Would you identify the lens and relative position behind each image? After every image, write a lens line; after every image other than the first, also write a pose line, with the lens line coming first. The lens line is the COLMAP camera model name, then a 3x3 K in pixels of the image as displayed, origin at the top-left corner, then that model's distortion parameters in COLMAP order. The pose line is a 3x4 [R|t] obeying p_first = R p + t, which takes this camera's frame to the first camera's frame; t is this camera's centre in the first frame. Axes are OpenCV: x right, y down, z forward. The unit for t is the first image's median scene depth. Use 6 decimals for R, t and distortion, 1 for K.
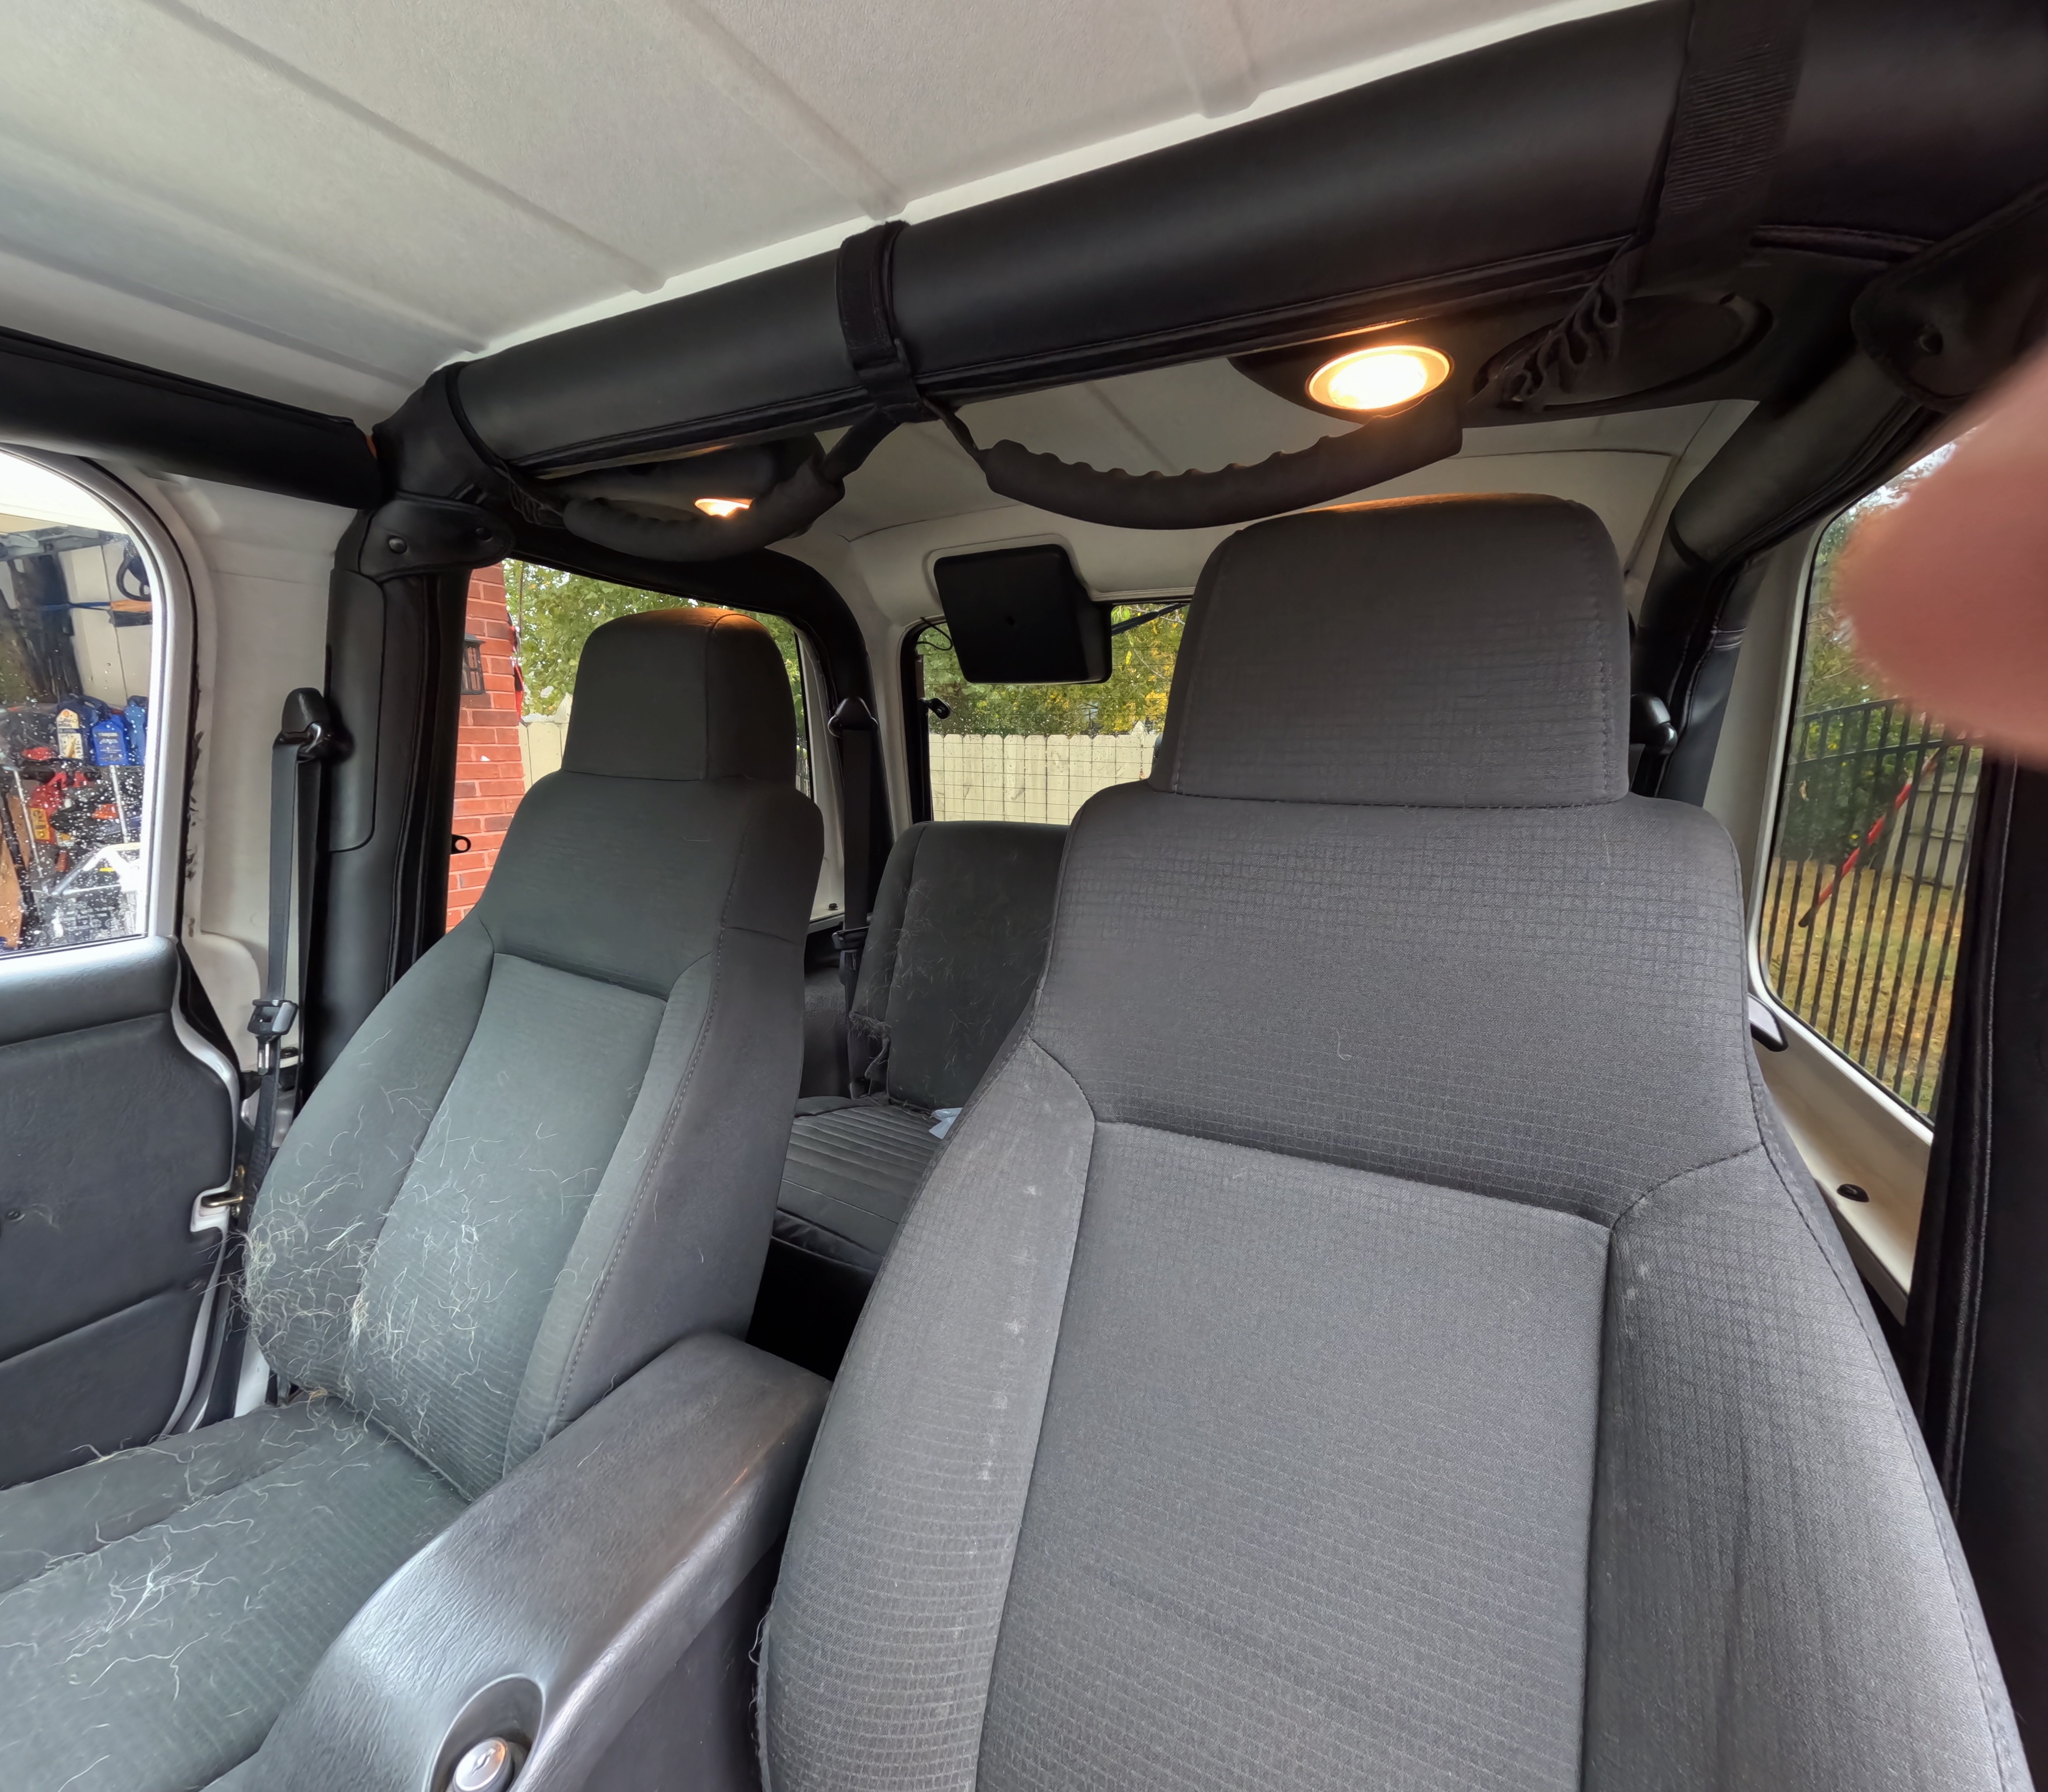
lens RADIAL K [[825.4, 0, 1018.6], [0, 825.4, 892.9], [0, 0, 1]] dist [0.001860, 0.000063]
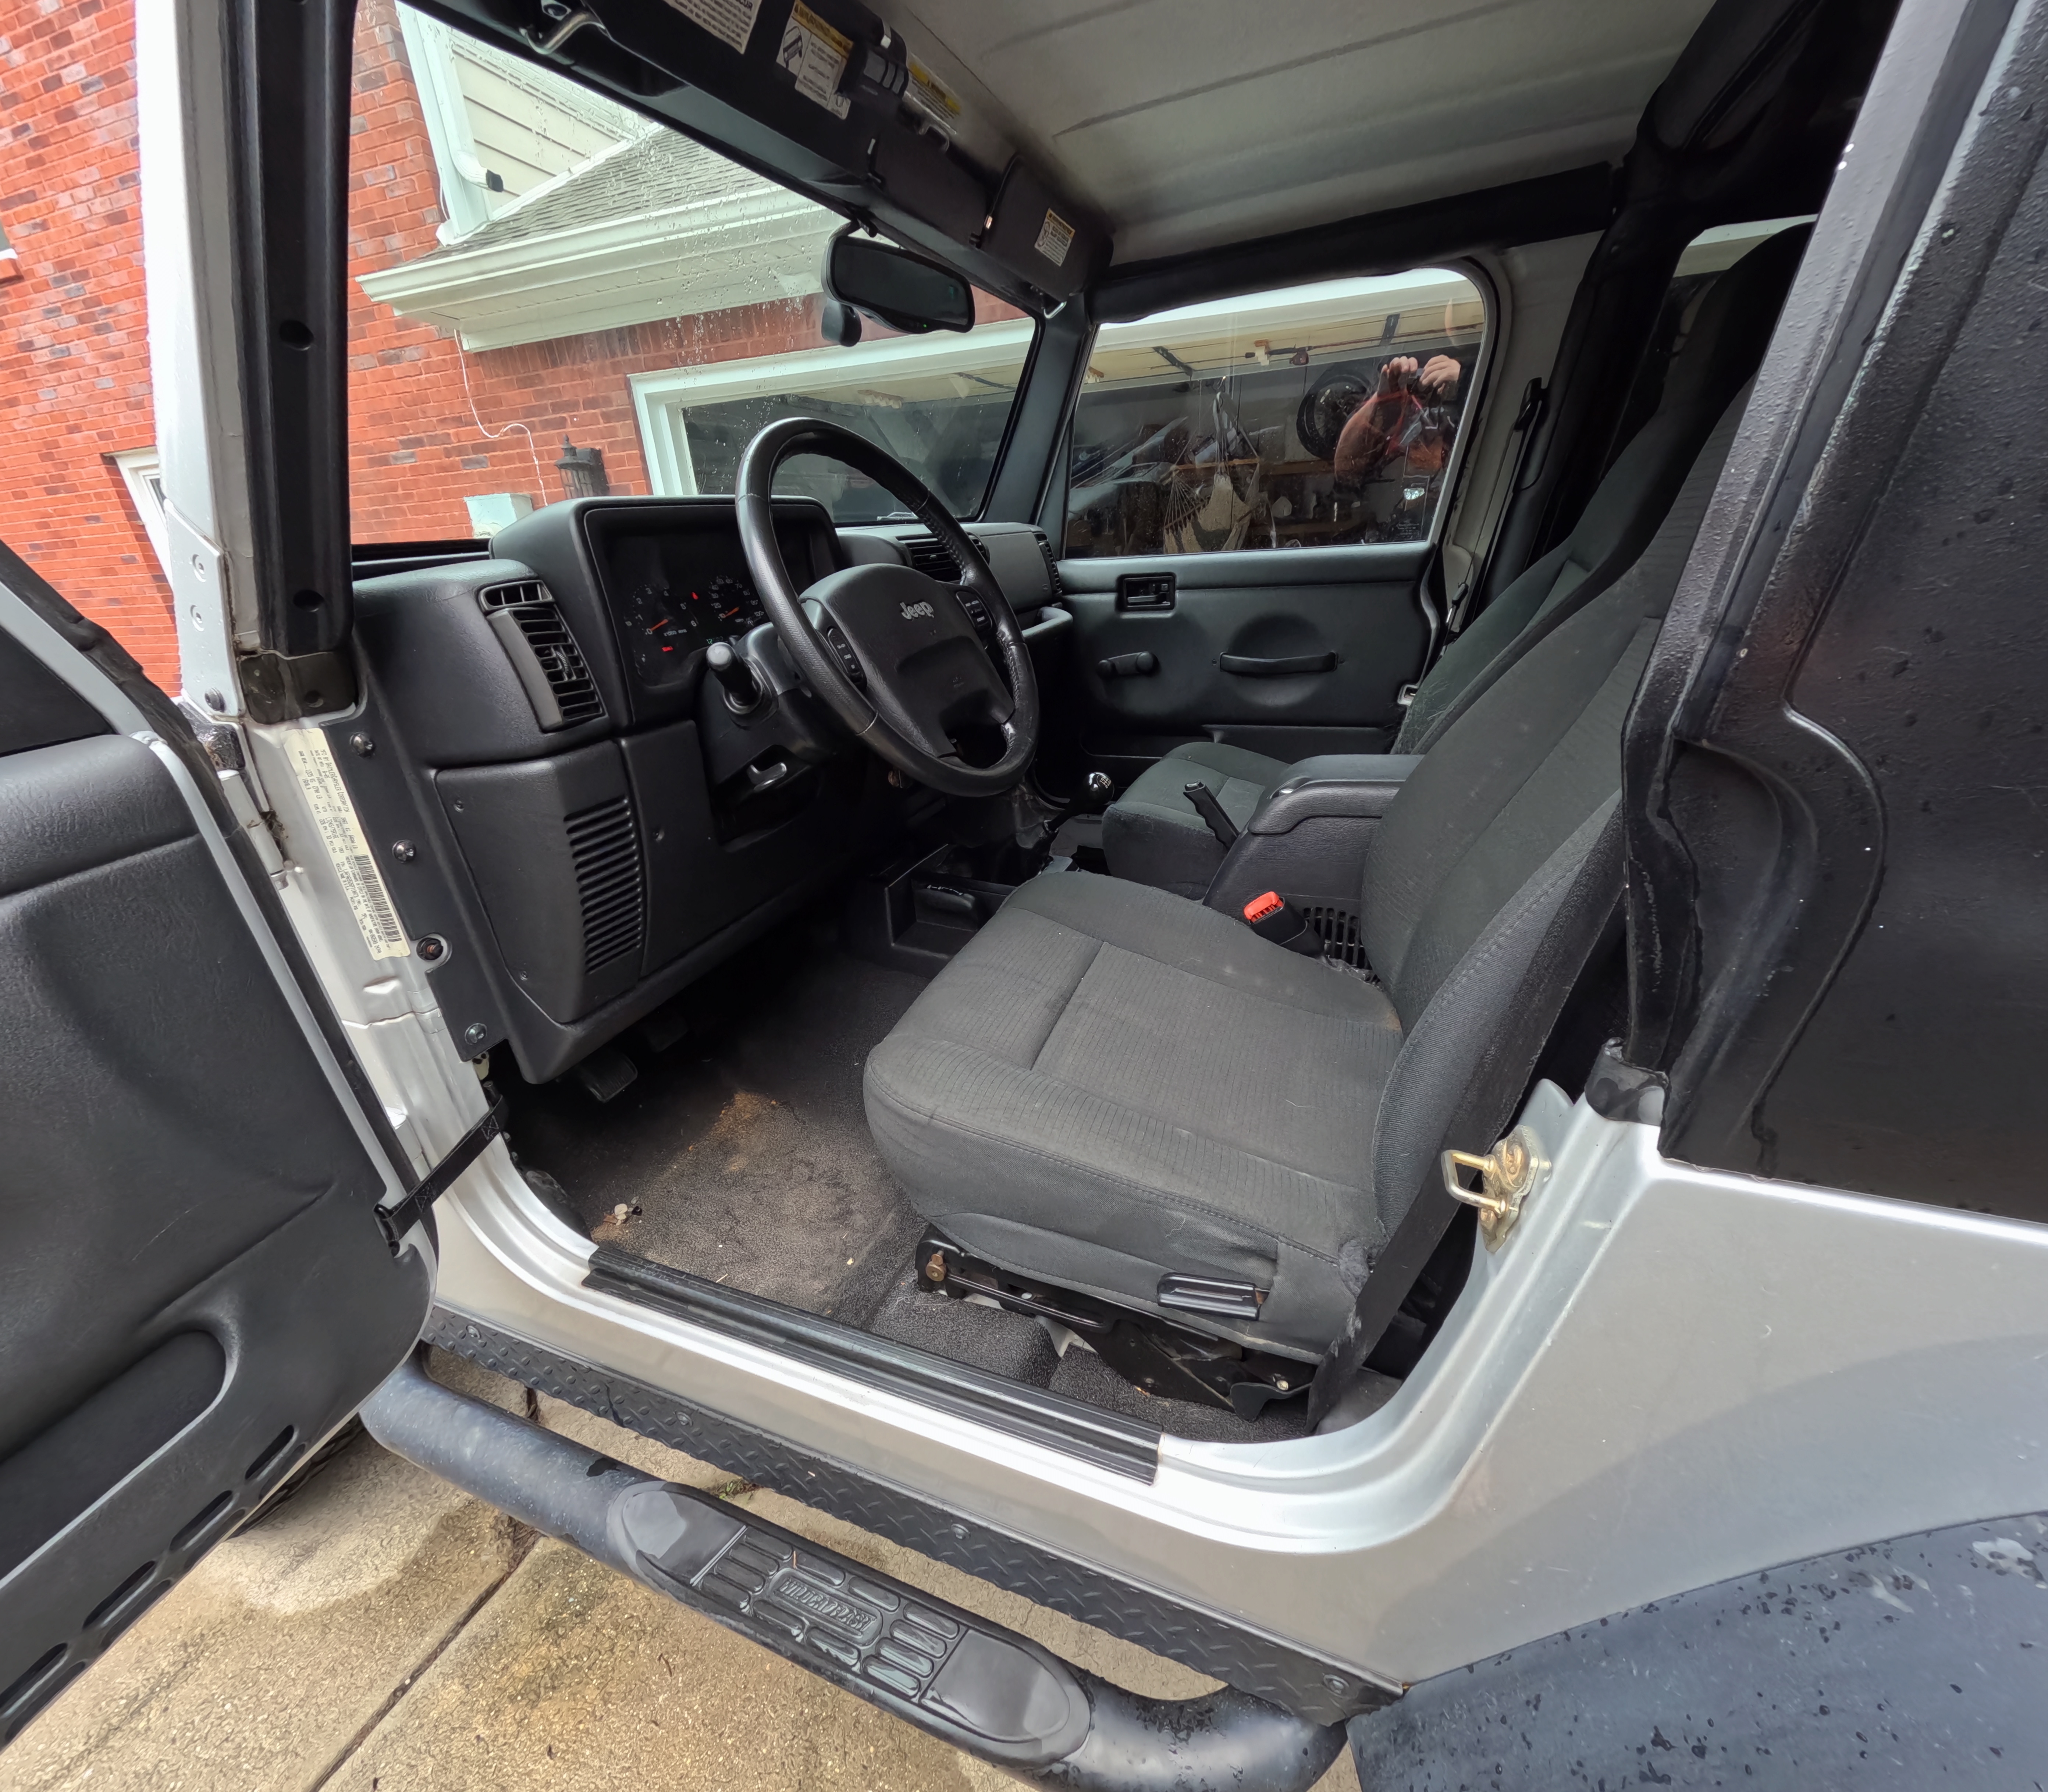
lens RADIAL K [[825.4, 0, 1018.6], [0, 825.4, 892.9], [0, 0, 1]] dist [0.001860, 0.000063]
pose [[0.083479, 0.381976, -0.920394, 0.946955], [-0.120561, 0.920705, 0.371170, 0.205586], [0.989190, 0.079979, 0.122911, -0.111702]]
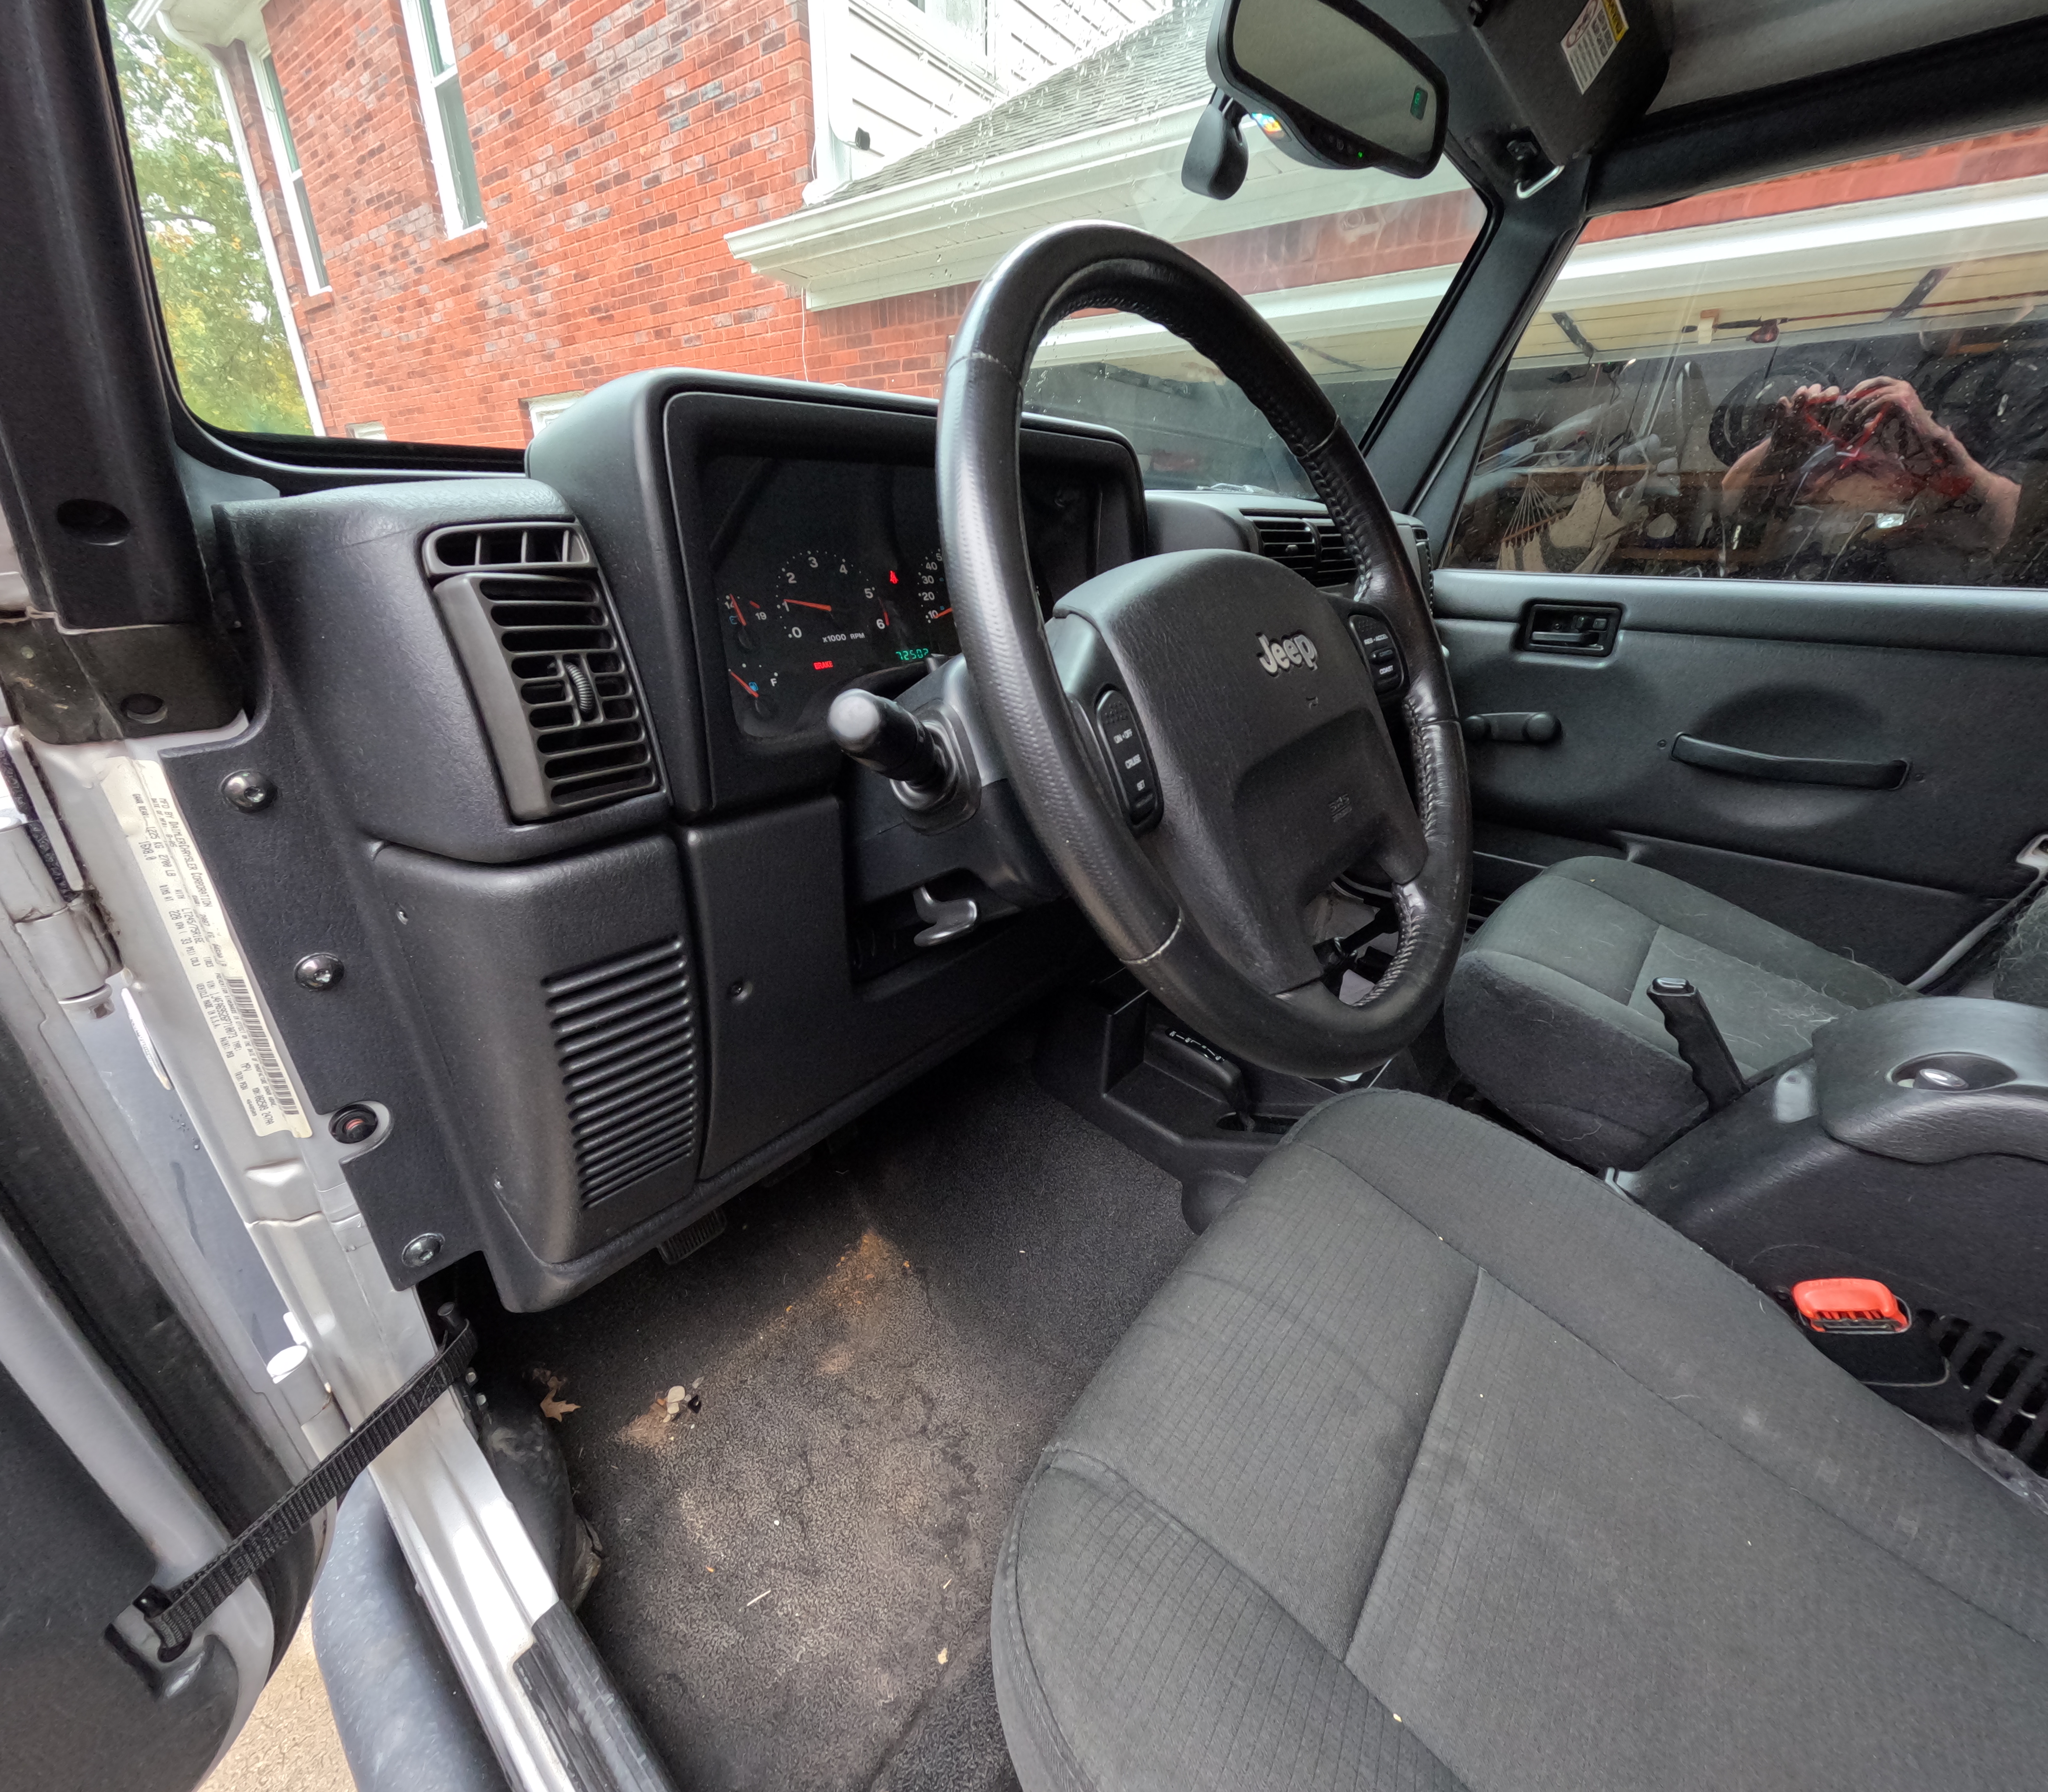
lens RADIAL K [[827.9, 0, 1024.6], [0, 827.9, 890.9], [0, 0, 1]] dist [0.001929, 0.000441]
pose [[-0.225084, 0.375939, -0.898892, 0.399846], [-0.193475, 0.886949, 0.419390, 0.226999], [0.954937, 0.268311, -0.126904, -0.186744]]
